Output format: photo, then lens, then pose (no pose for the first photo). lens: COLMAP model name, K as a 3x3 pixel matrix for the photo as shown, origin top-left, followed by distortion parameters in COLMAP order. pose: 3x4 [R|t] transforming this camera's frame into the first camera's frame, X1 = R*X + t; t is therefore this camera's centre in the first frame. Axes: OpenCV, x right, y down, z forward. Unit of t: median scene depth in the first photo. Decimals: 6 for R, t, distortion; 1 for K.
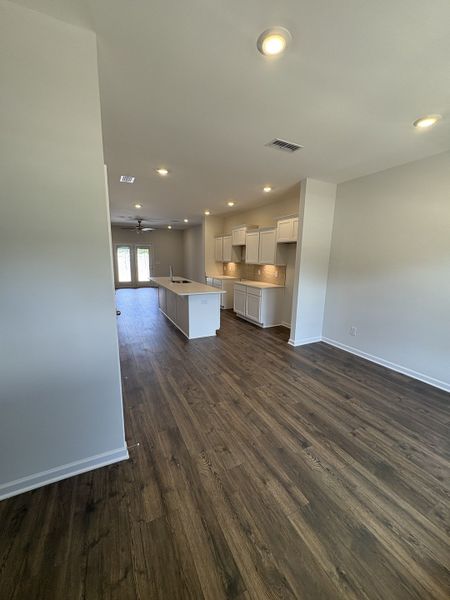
lens RADIAL K [[238.9, 0, 227.5], [0, 238.9, 299.5], [0, 0, 1]] dist [0.002424, 0.000489]
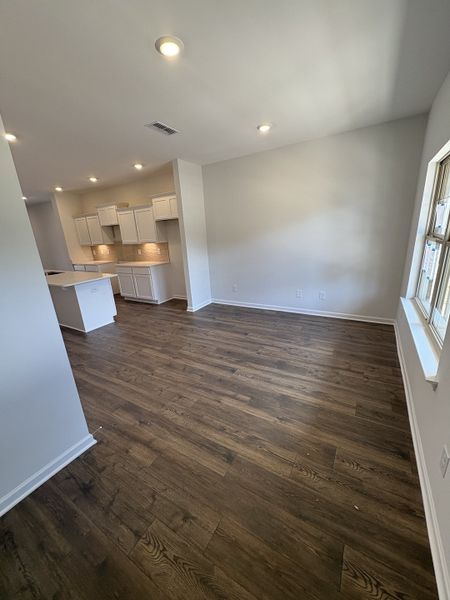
lens RADIAL K [[238.9, 0, 226.5], [0, 238.9, 299.2], [0, 0, 1]] dist [0.002424, 0.000489]
pose [[0.841919, -0.215152, 0.494855, -0.222985], [0.170786, 0.976174, 0.133853, 0.016847], [-0.511863, -0.028179, 0.858605, -0.102338]]
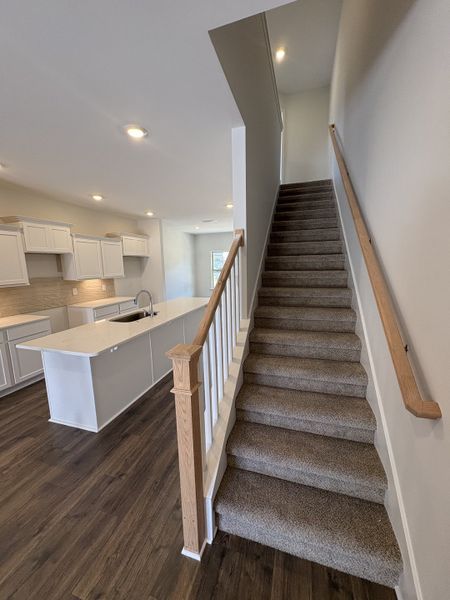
lens RADIAL K [[238.9, 0, 226.5], [0, 238.9, 300.3], [0, 0, 1]] dist [0.002424, 0.000489]
pose [[-0.710838, -0.061702, 0.700644, -1.672425], [0.183585, 0.945338, 0.269506, -0.469266], [-0.678975, 0.320202, -0.660654, 2.735341]]
